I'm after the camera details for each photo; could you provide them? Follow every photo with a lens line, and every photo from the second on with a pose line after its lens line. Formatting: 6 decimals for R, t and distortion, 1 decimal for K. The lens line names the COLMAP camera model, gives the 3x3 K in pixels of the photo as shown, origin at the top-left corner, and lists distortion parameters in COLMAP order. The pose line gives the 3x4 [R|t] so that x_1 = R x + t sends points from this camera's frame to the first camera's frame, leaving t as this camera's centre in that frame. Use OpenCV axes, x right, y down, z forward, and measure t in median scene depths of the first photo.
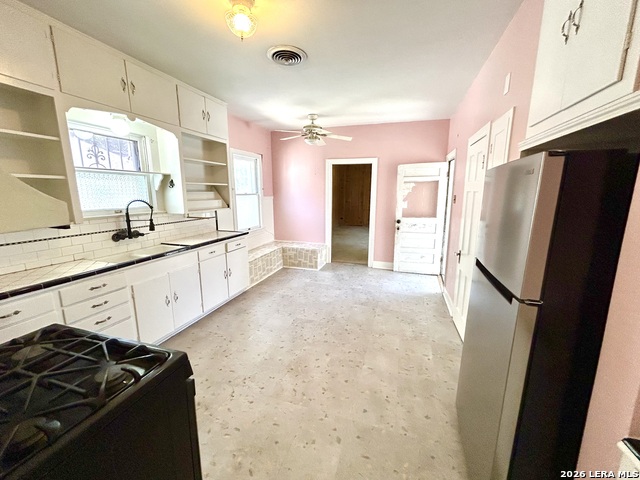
lens RADIAL K [[257.6, 0, 318.5], [0, 257.6, 239.6], [0, 0, 1]] dist [-0.000790, 0.000364]
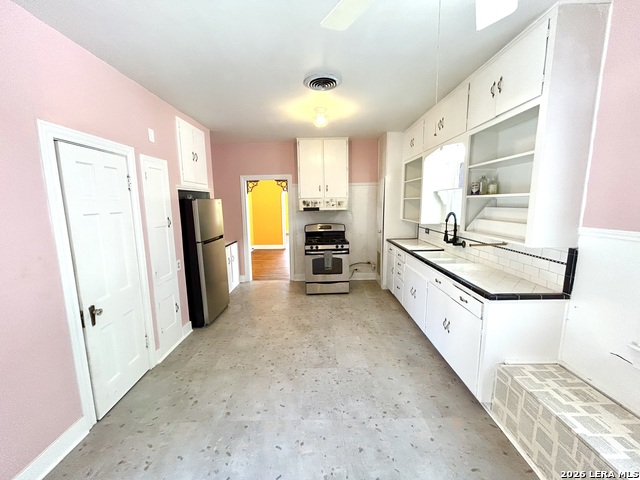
lens RADIAL K [[257.6, 0, 318.5], [0, 257.6, 239.6], [0, 0, 1]] dist [-0.000790, 0.000364]
pose [[-0.950096, 0.059058, -0.306318, 0.199731], [-0.043084, 0.947667, 0.316340, -0.336578], [0.308970, 0.313750, -0.897830, 1.671254]]
